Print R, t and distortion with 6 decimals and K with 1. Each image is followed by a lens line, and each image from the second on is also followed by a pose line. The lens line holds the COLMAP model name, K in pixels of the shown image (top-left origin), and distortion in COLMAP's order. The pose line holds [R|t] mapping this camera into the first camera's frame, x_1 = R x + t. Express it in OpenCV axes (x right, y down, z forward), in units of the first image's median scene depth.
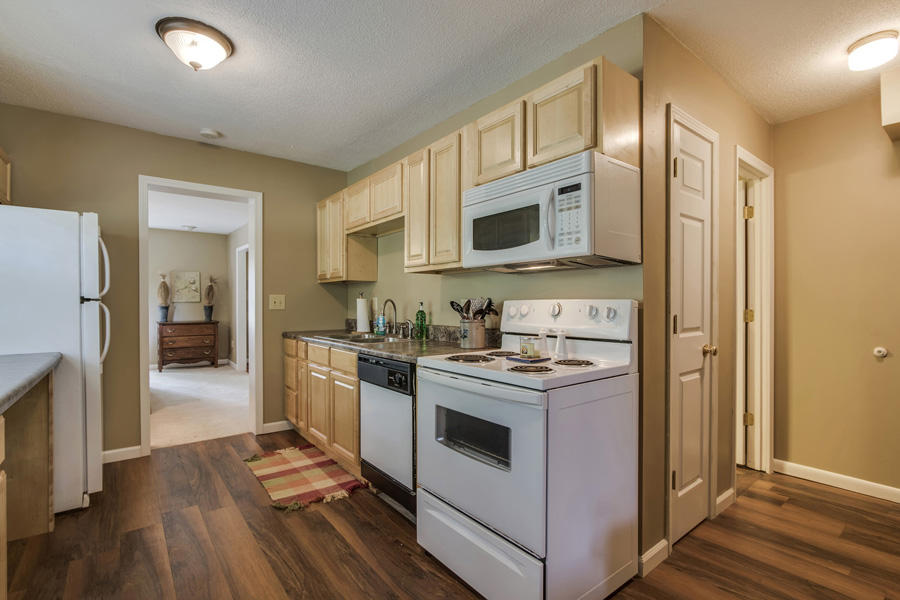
lens RADIAL K [[419.8, 0, 450.5], [0, 419.8, 301.7], [0, 0, 1]] dist [-0.009129, 0.003199]
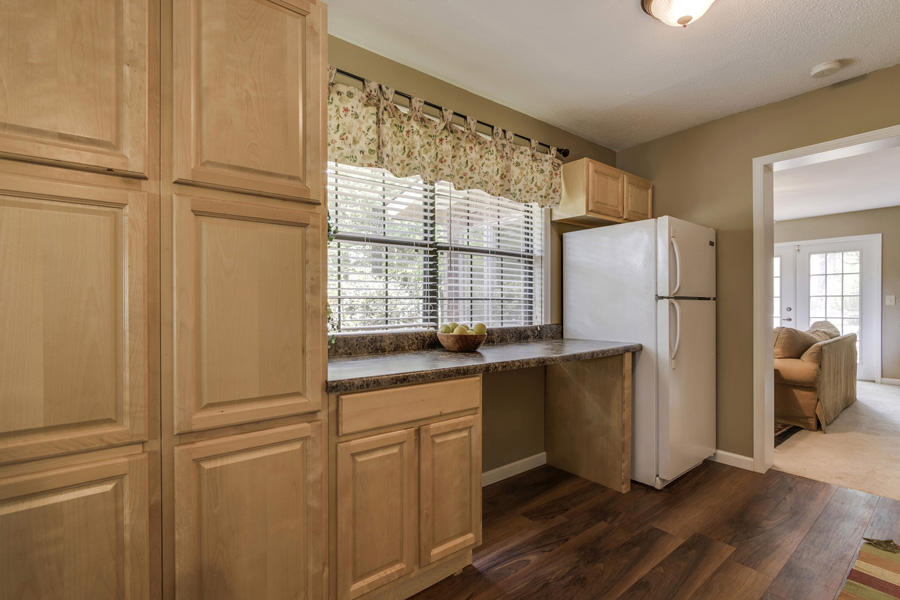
lens RADIAL K [[419.8, 0, 447.1], [0, 419.8, 304.8], [0, 0, 1]] dist [-0.009129, 0.003199]
pose [[0.003363, 0.005560, -0.999979, 0.207099], [0.005270, 0.999971, 0.005578, 0.004655], [0.999980, -0.005288, 0.003333, 0.442509]]
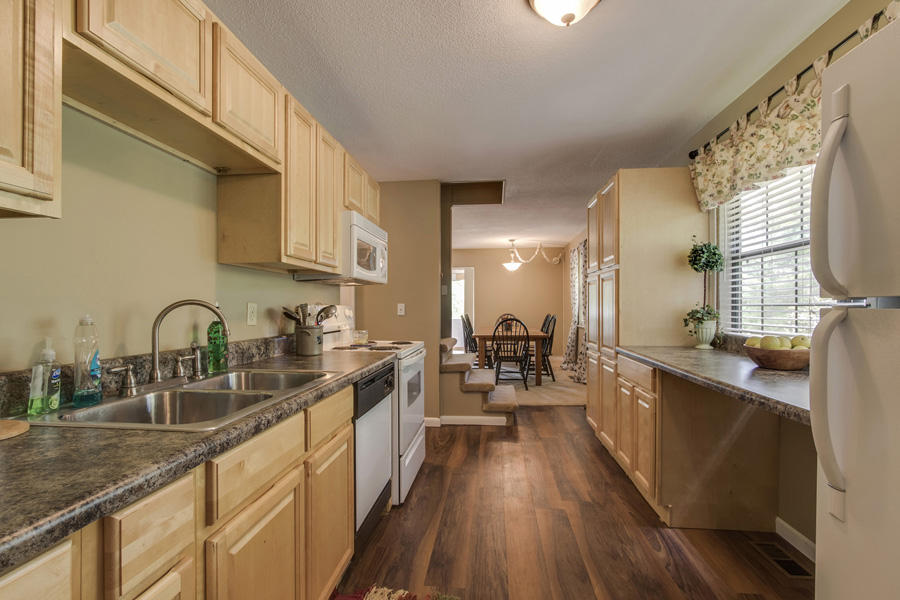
lens RADIAL K [[419.8, 0, 447.8], [0, 419.8, 305.4], [0, 0, 1]] dist [-0.009129, 0.003199]
pose [[-0.710011, 0.001614, 0.704188, -1.031614], [-0.004489, 0.999967, -0.006819, 0.004319], [-0.704176, -0.008003, -0.709981, 1.655508]]
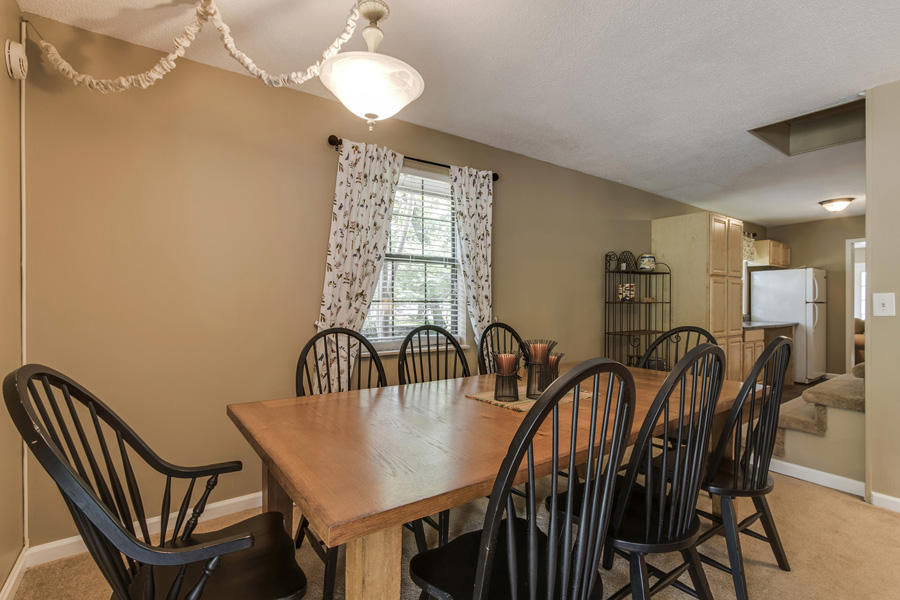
lens RADIAL K [[419.8, 0, 447.9], [0, 419.8, 302.6], [0, 0, 1]] dist [-0.009129, 0.003199]
pose [[-0.038672, 0.001151, -0.999251, 1.753518], [-0.001570, 0.999998, 0.001212, -0.003684], [0.999251, 0.001615, -0.038670, -1.094422]]
